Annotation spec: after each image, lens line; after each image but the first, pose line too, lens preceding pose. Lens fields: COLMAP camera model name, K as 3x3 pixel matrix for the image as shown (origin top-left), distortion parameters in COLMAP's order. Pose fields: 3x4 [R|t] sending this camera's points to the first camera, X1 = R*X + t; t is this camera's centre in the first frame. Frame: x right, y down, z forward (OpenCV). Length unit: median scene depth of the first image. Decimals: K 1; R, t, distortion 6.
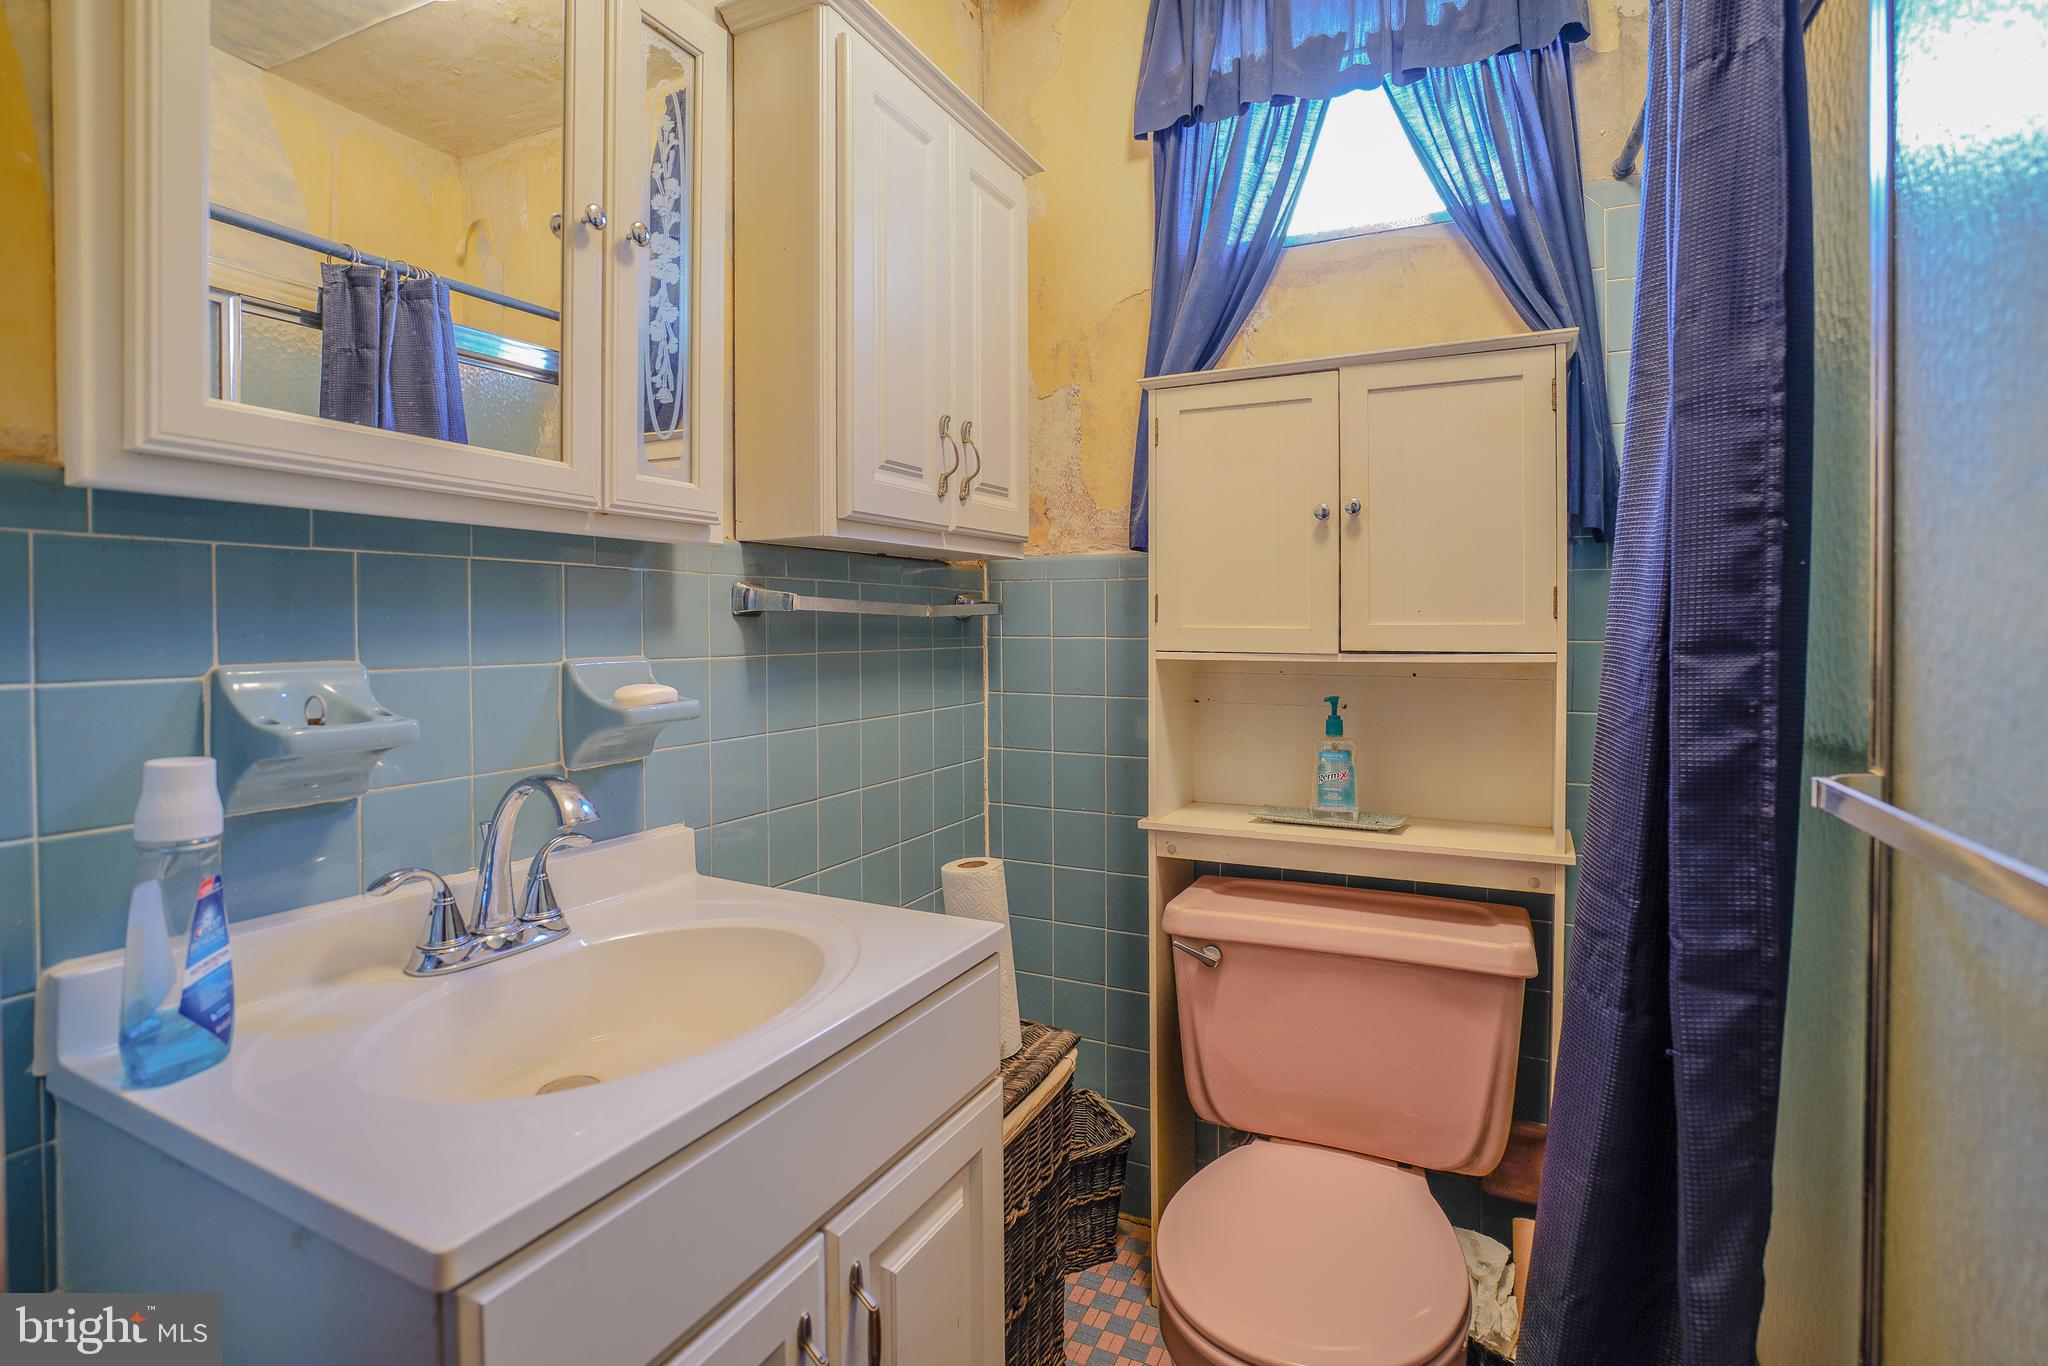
lens RADIAL K [[980.5, 0, 1025.4], [0, 980.5, 639.0], [0, 0, 1]] dist [-0.052378, 0.028594]
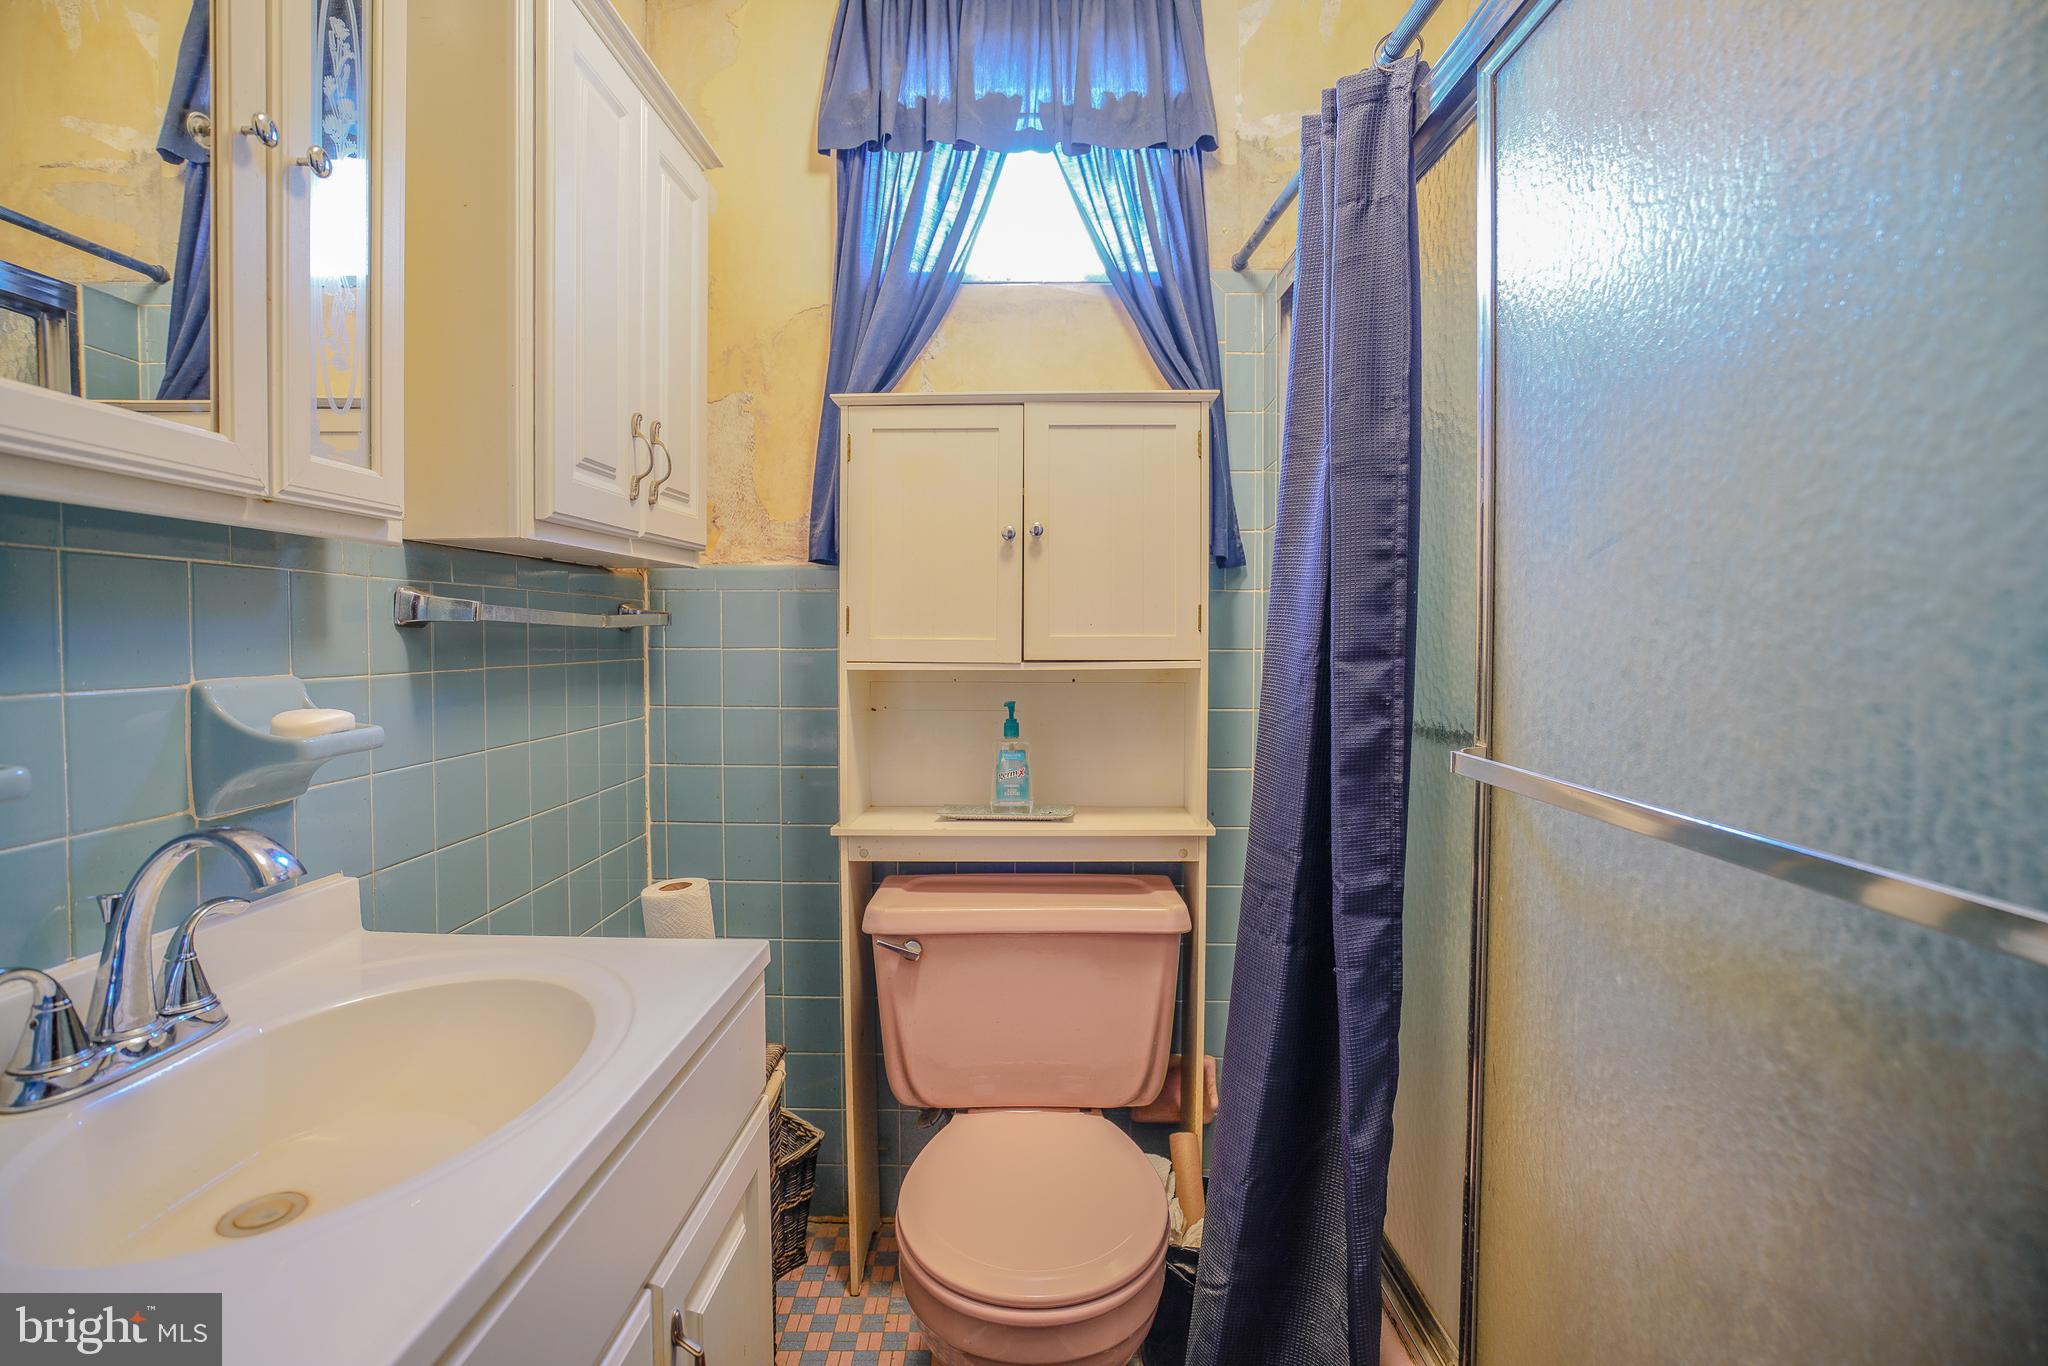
lens RADIAL K [[963.8, 0, 1017.7], [0, 963.8, 661.9], [0, 0, 1]] dist [-0.046663, 0.022682]
pose [[0.905907, -0.010412, 0.423349, -0.156385], [0.003994, 0.999863, 0.016044, -0.003672], [-0.423458, -0.012843, 0.905825, 0.013452]]
